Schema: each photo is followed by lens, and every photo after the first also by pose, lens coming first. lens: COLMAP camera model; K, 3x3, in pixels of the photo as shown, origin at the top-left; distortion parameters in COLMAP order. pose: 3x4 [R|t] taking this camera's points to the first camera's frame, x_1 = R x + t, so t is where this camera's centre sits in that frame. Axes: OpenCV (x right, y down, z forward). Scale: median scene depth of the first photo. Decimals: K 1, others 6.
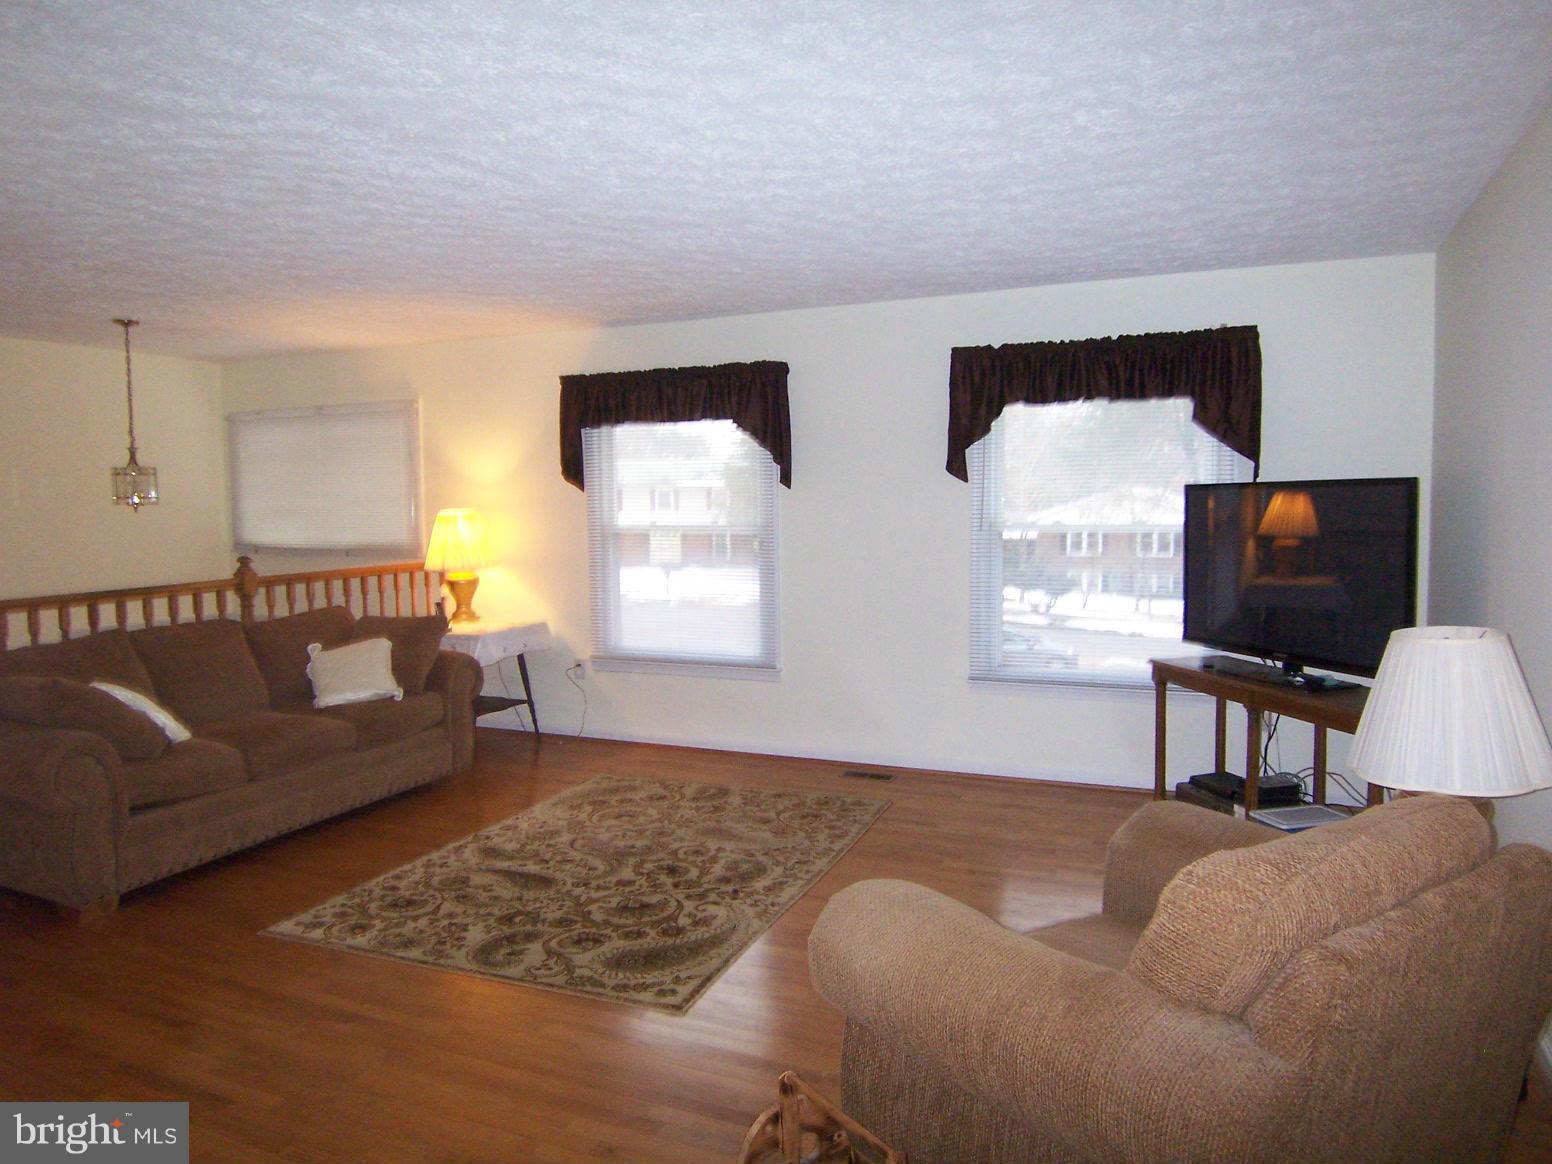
lens RADIAL K [[1045.3, 0, 784.8], [0, 1045.3, 584.6], [0, 0, 1]] dist [-0.001963, -0.059656]
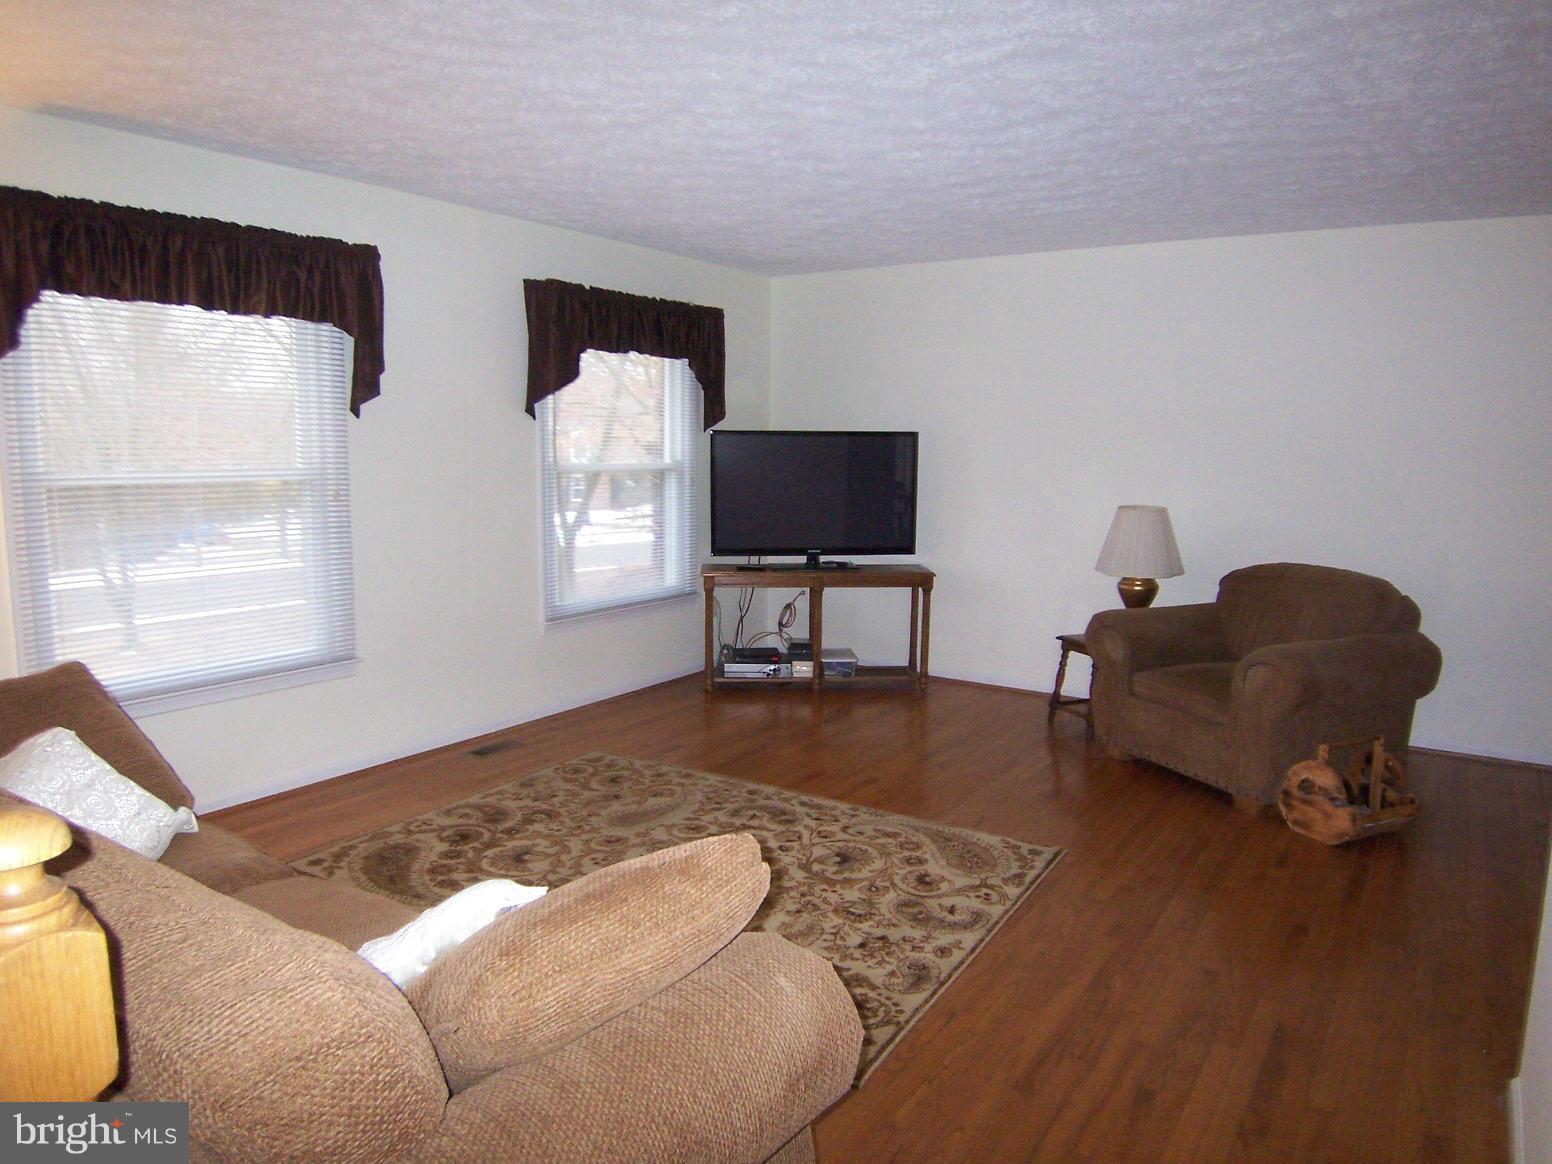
lens RADIAL K [[1035.0, 0, 815.1], [0, 1035.0, 585.0], [0, 0, 1]] dist [-0.018748, -0.057262]
pose [[0.134068, -0.122963, 0.983314, -0.957366], [0.056038, 0.991625, 0.116362, -0.054127], [-0.989386, 0.039503, 0.139835, 0.787234]]
